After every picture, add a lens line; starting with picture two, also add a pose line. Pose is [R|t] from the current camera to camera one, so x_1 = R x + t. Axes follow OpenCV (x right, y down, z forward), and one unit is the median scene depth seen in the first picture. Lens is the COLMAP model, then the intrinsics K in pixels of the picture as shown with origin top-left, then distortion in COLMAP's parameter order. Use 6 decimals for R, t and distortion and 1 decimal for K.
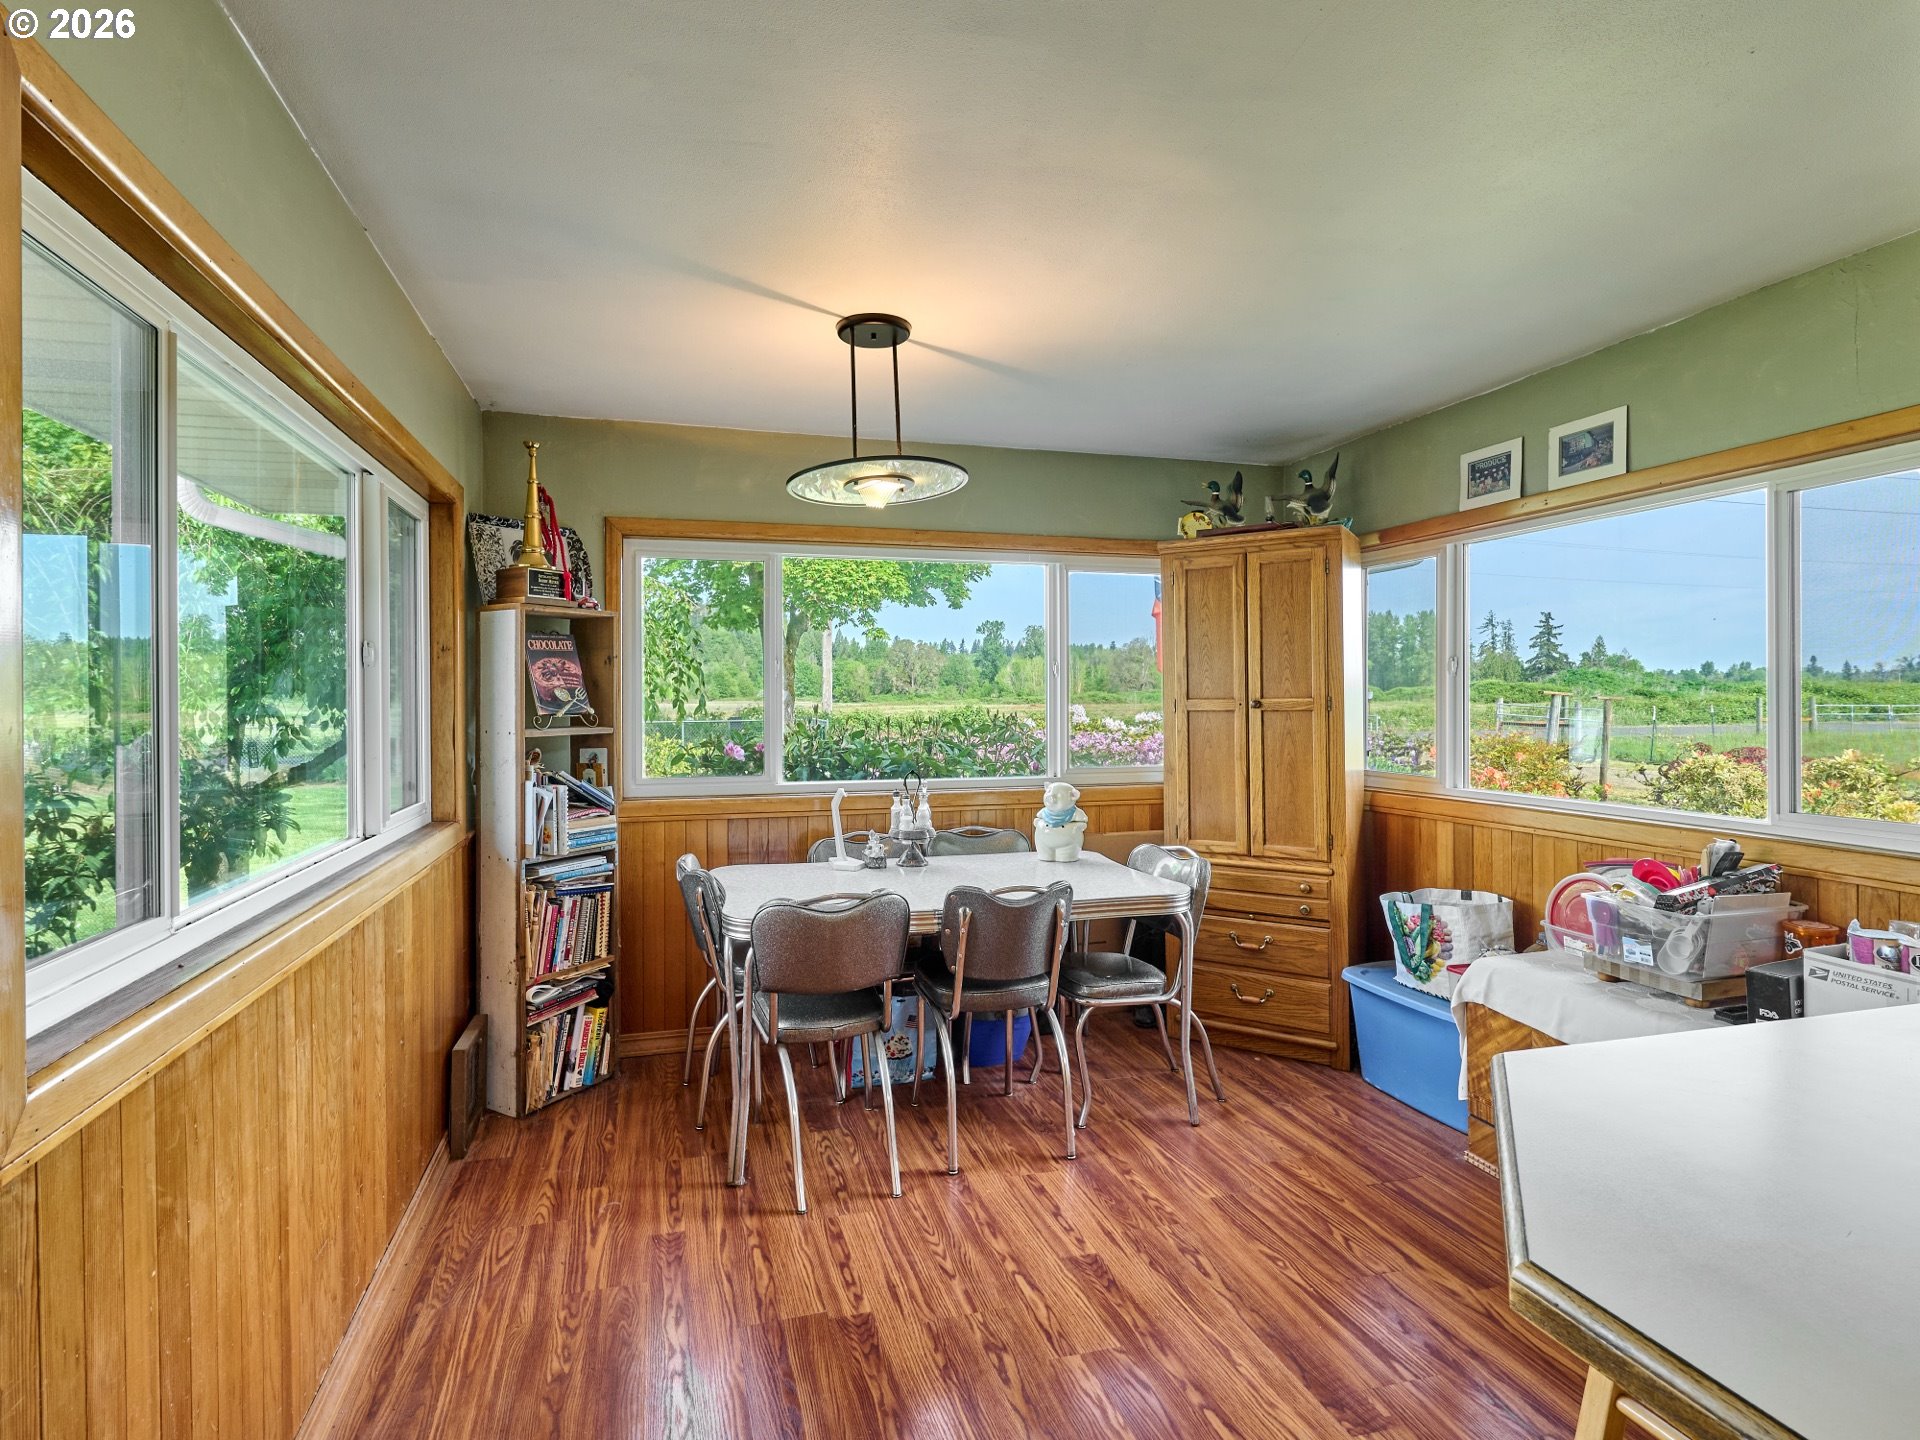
lens RADIAL K [[992.5, 0, 961.0], [0, 992.5, 712.2], [0, 0, 1]] dist [0.003110, -0.002056]
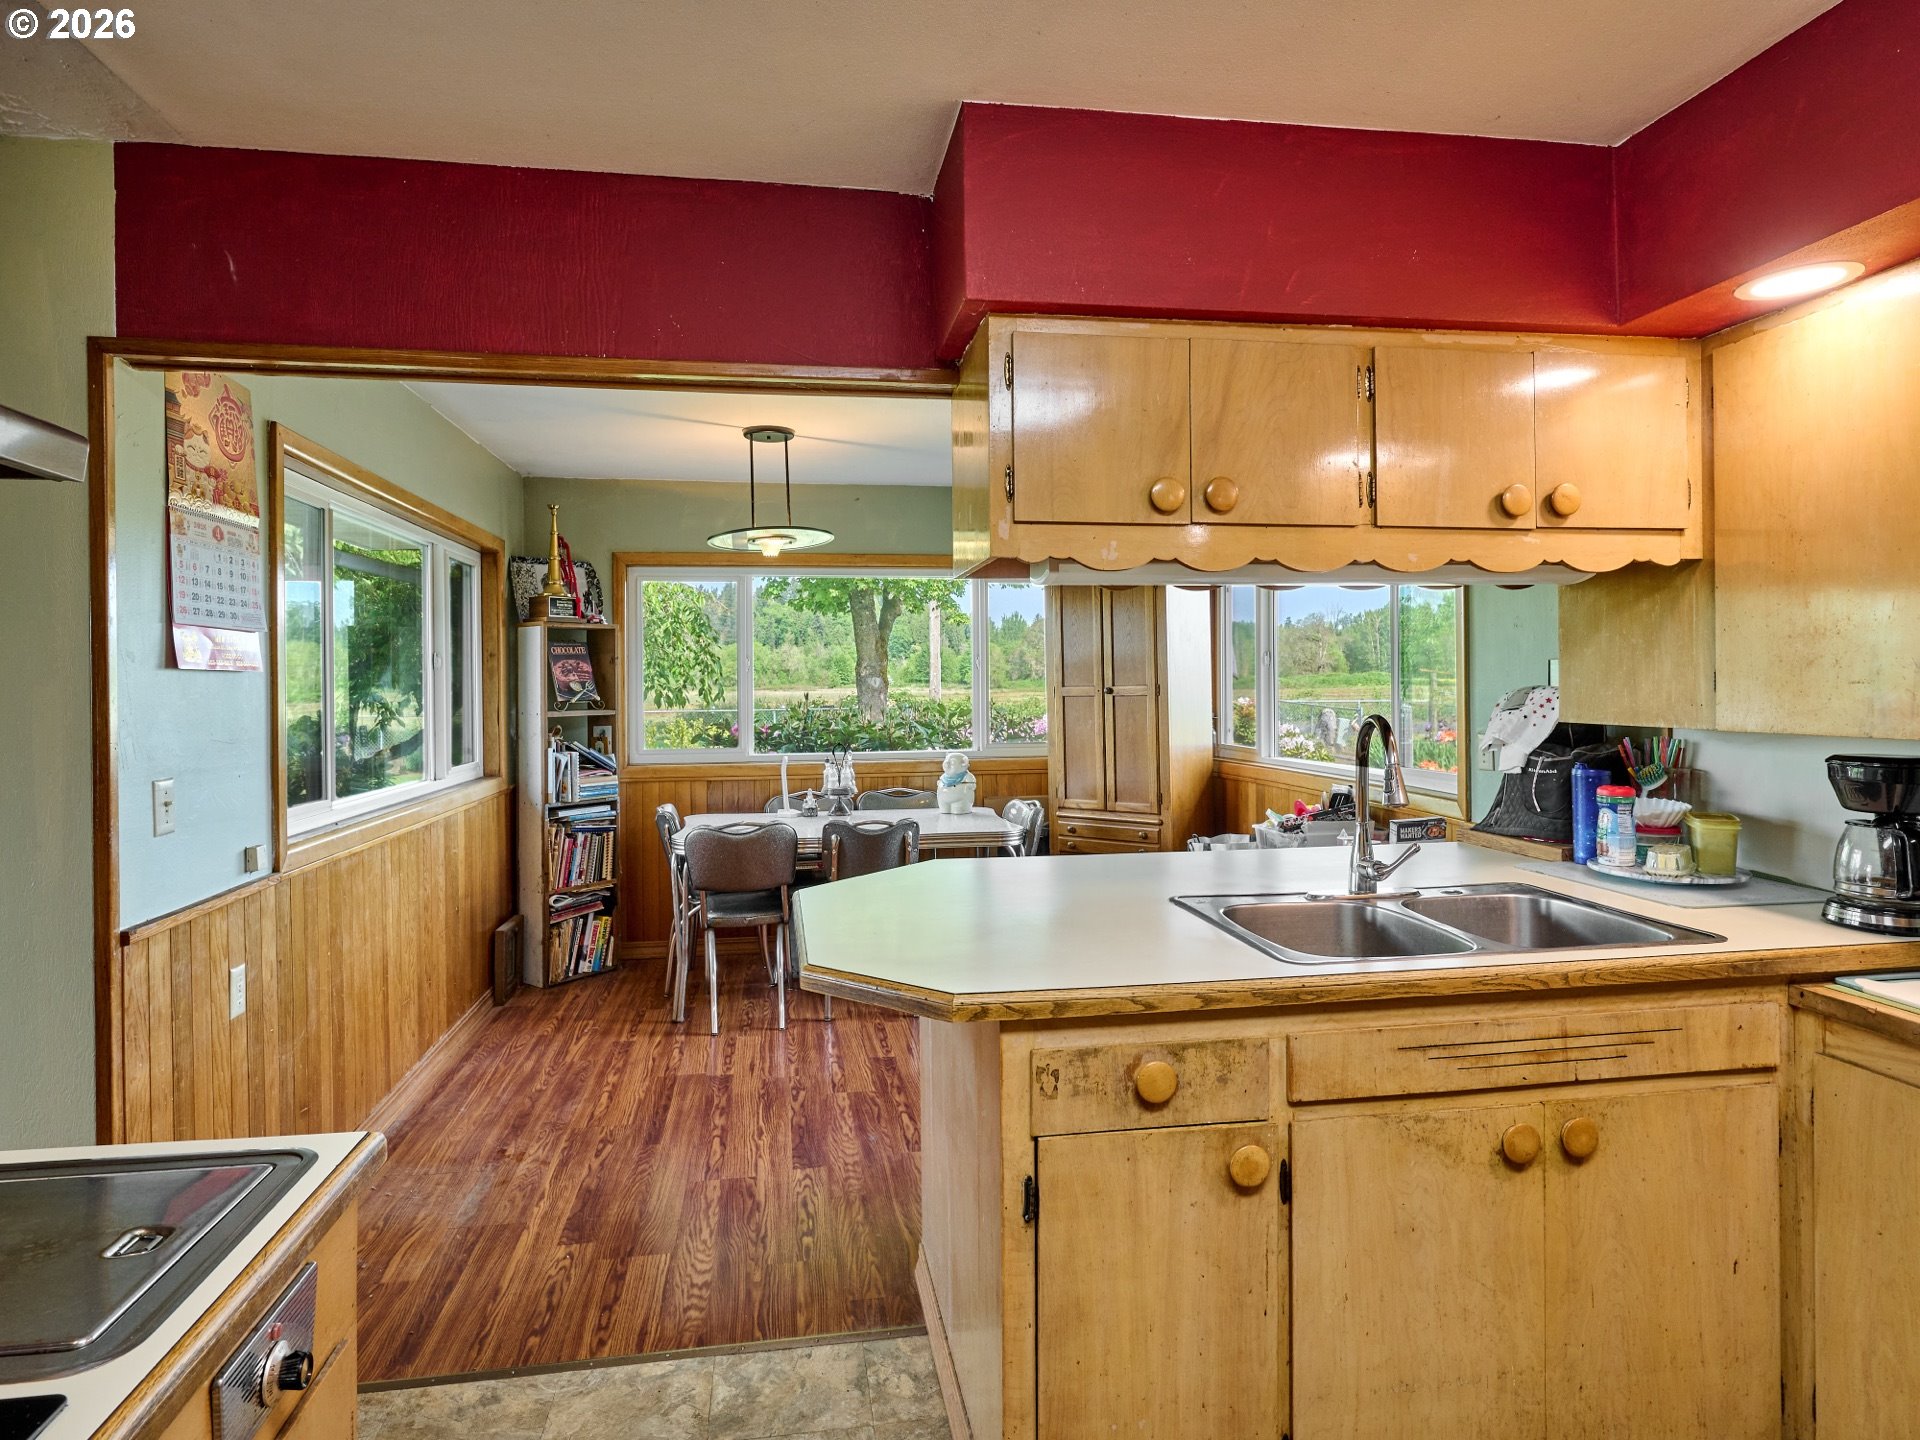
lens RADIAL K [[1044.2, 0, 956.6], [0, 1044.2, 699.9], [0, 0, 1]] dist [-0.000747, 0.001418]
pose [[0.994942, -0.003971, -0.100375, 0.282448], [0.004065, 0.999991, 0.000731, 0.002336], [0.100372, -0.001135, 0.994949, -0.407500]]
